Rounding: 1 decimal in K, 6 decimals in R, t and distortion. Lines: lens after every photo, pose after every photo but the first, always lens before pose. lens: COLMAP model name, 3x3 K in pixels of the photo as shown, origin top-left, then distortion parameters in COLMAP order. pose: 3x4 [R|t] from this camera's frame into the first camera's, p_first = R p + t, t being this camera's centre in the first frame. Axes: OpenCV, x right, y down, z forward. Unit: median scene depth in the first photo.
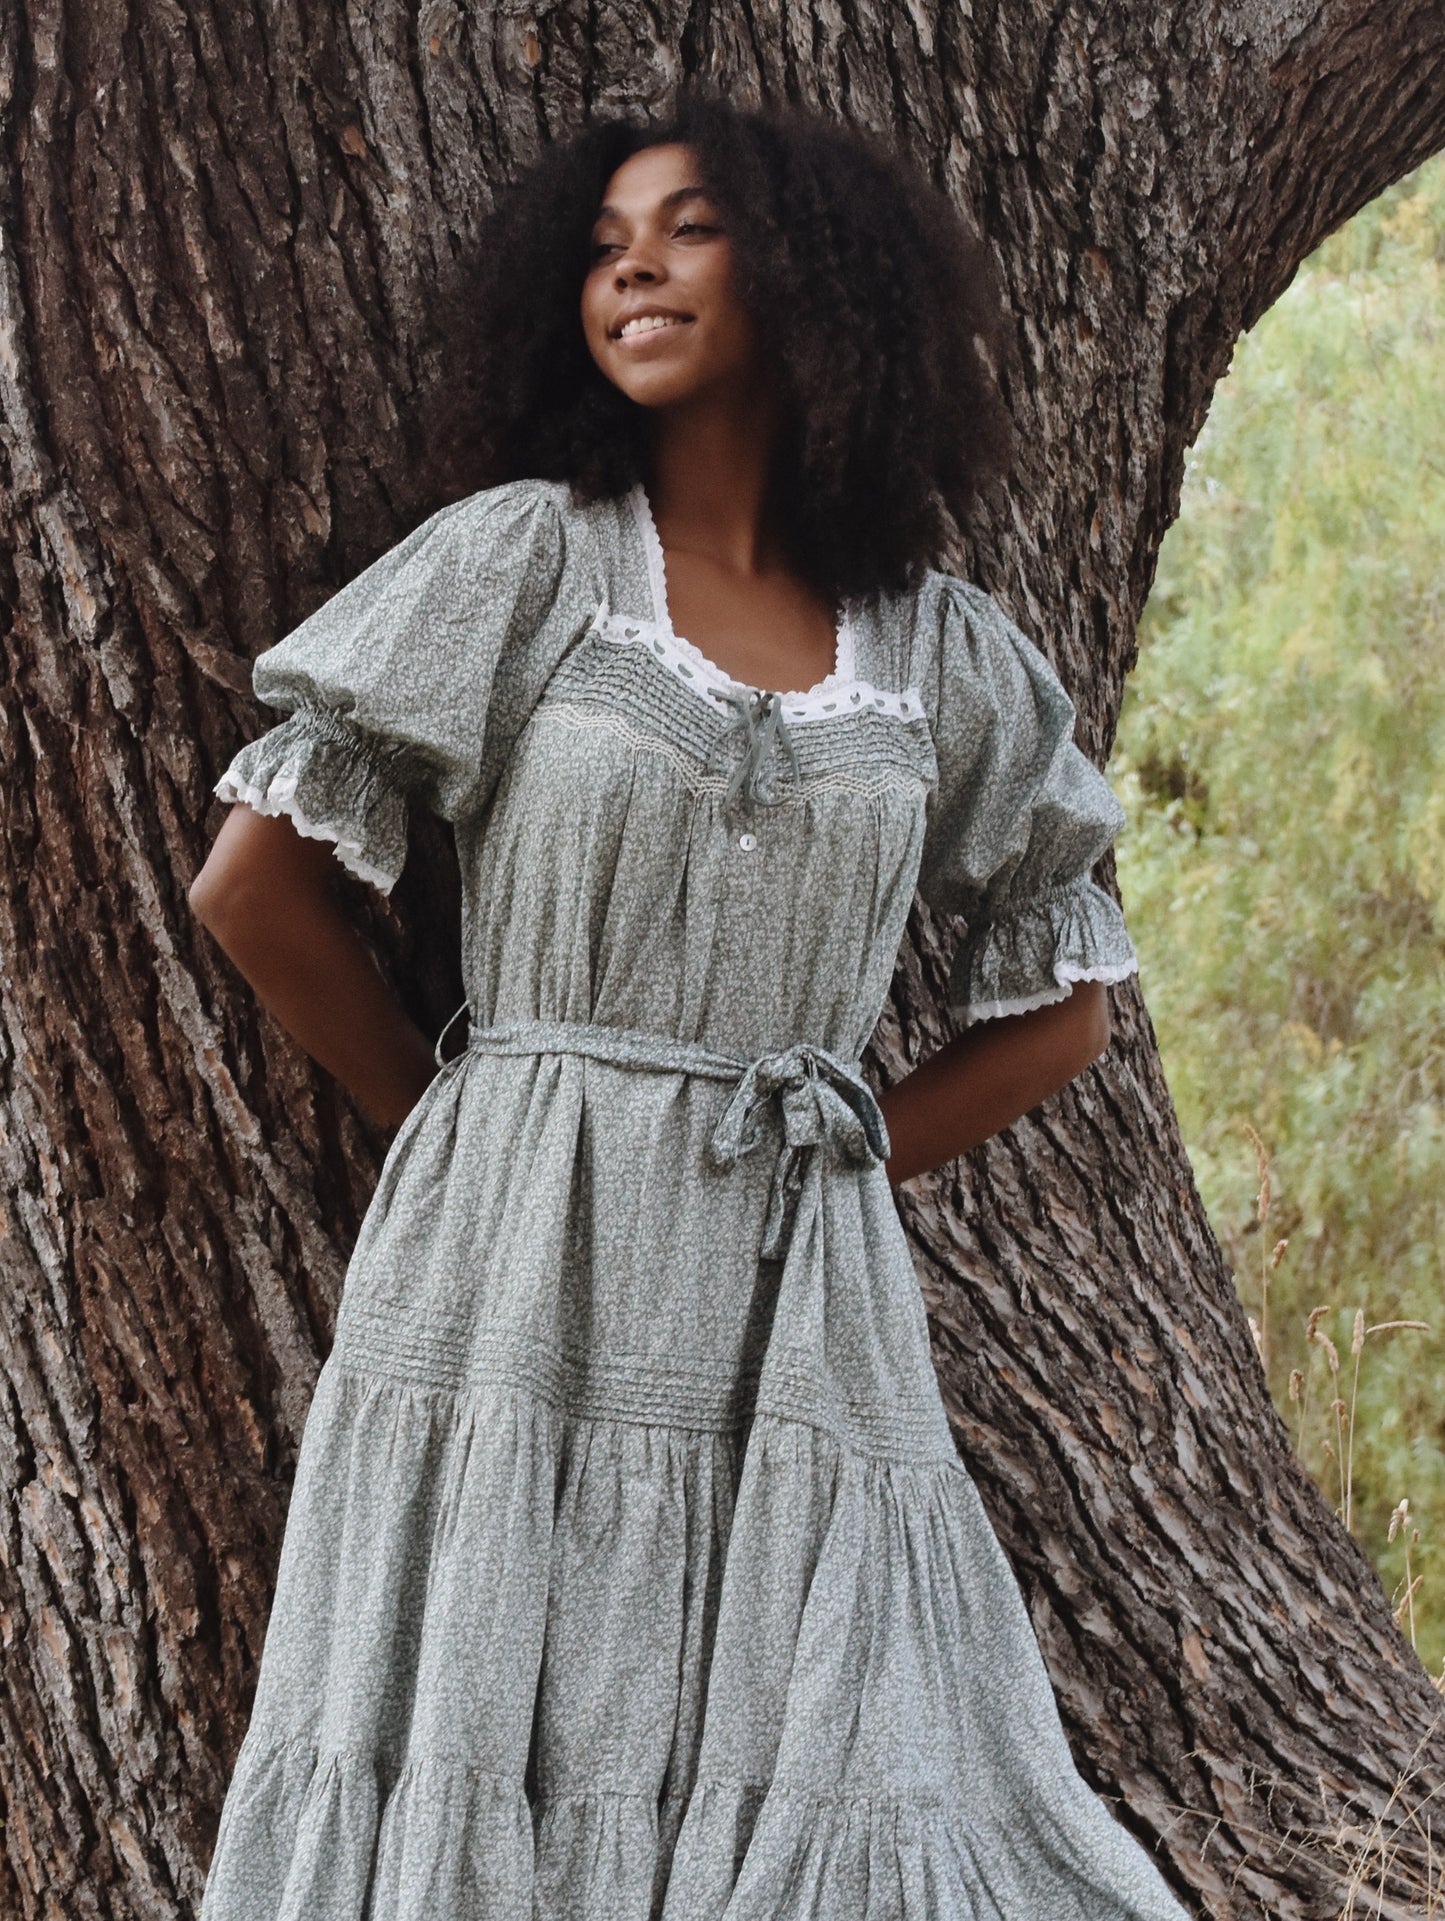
lens RADIAL K [[6682.7, 0, 405.1], [0, 6682.7, 1392.2], [0, 0, 1]] dist [-0.231666, 0.033167]
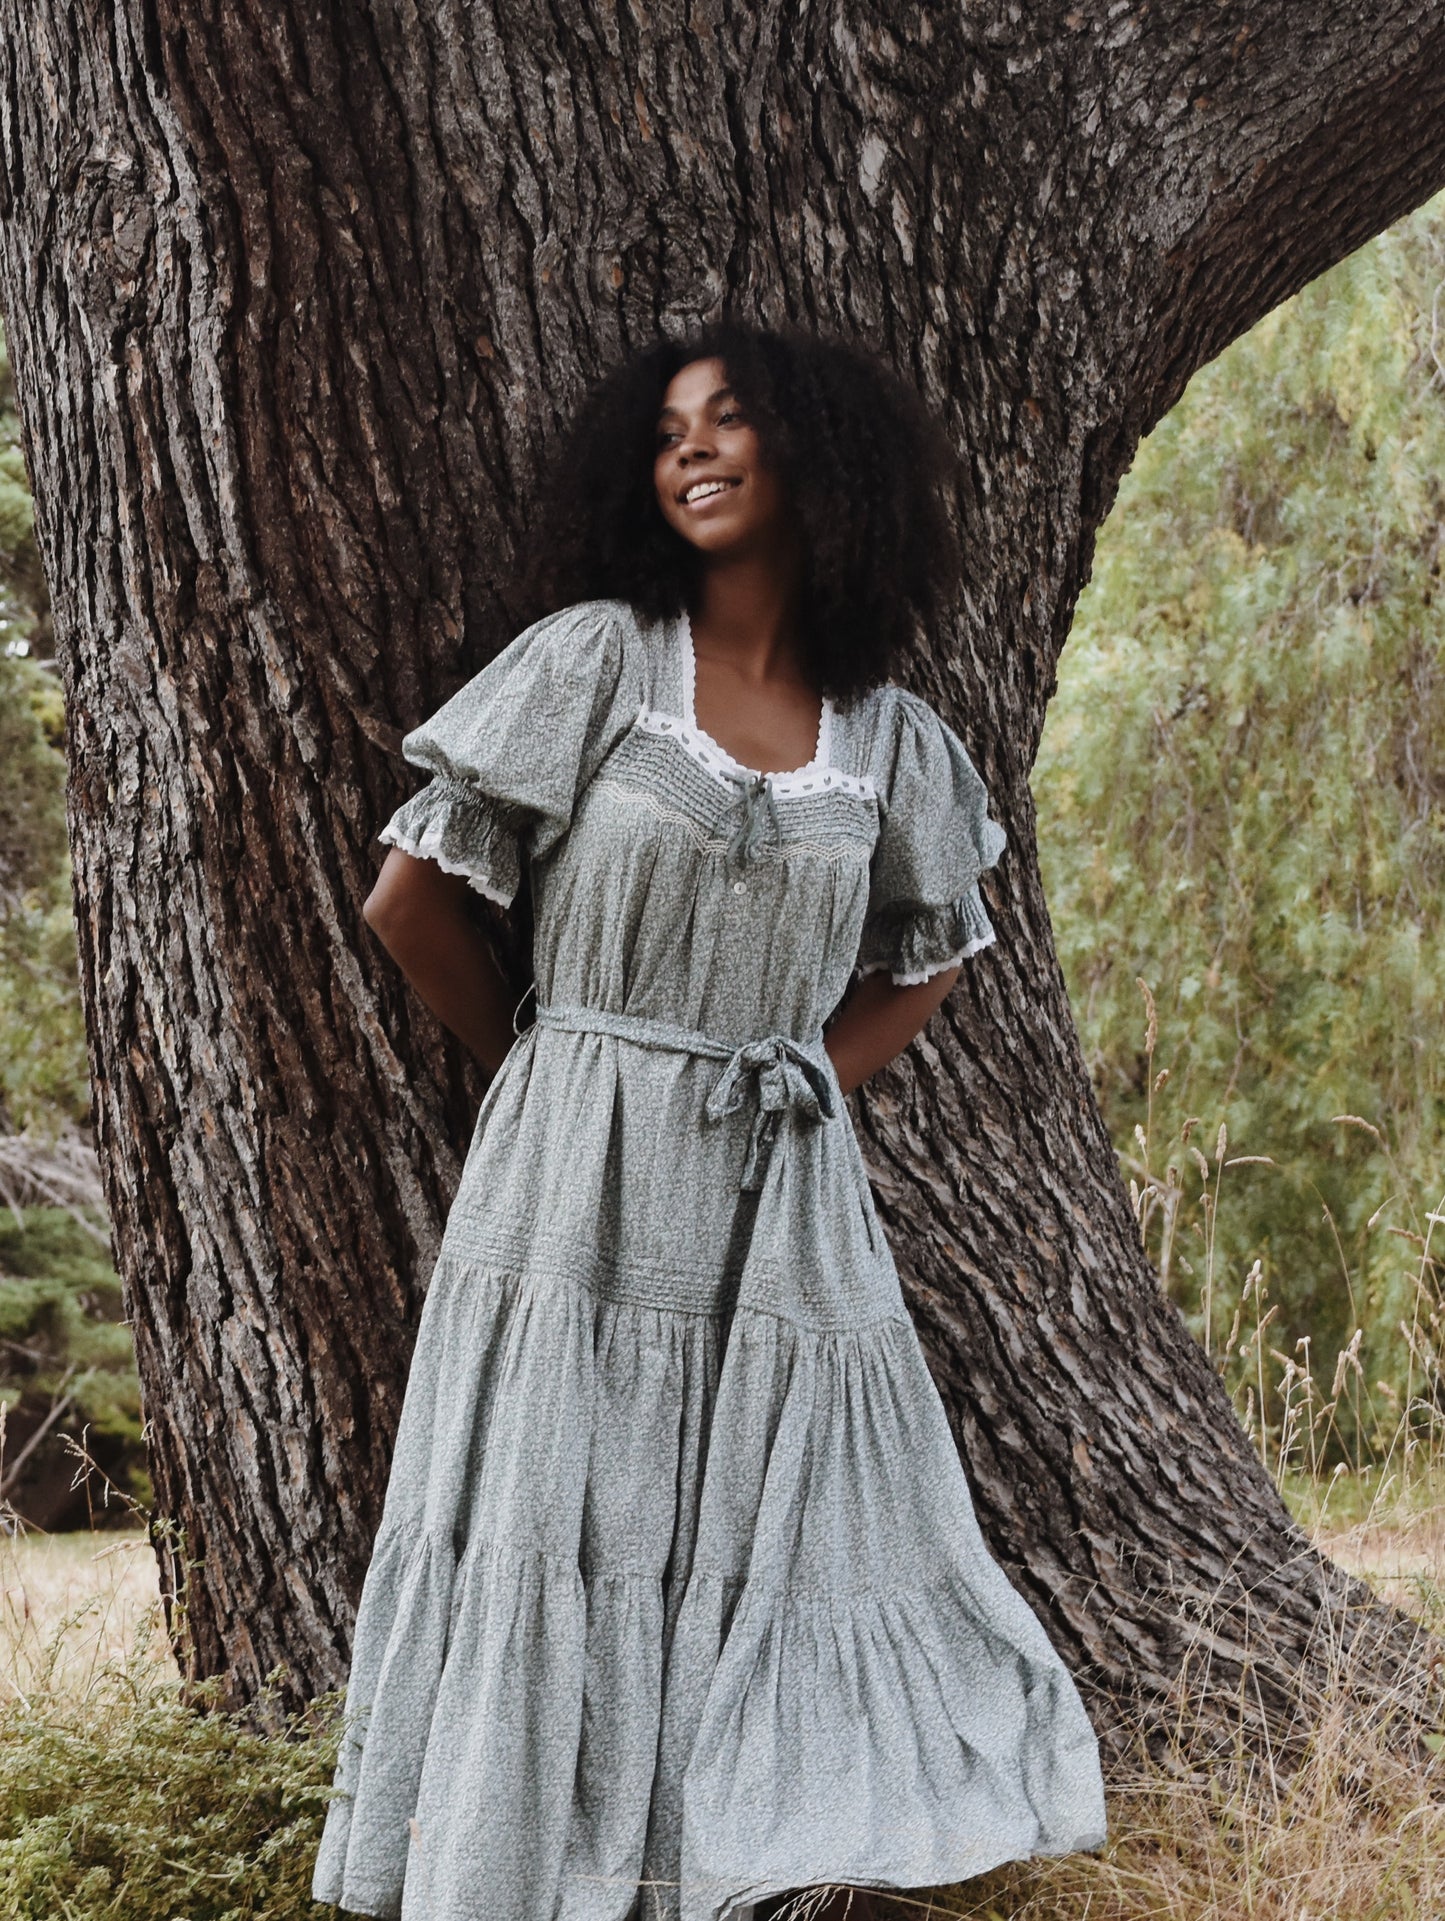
lens RADIAL K [[6147.9, 0, 273.0], [0, 6147.9, 1167.7], [0, 0, 1]] dist [-0.232999, -0.020493]
pose [[0.999694, 0.015173, -0.019530, -0.023195], [-0.014156, 0.998588, 0.051204, -0.081430], [0.020280, -0.050912, 0.998497, -0.250154]]
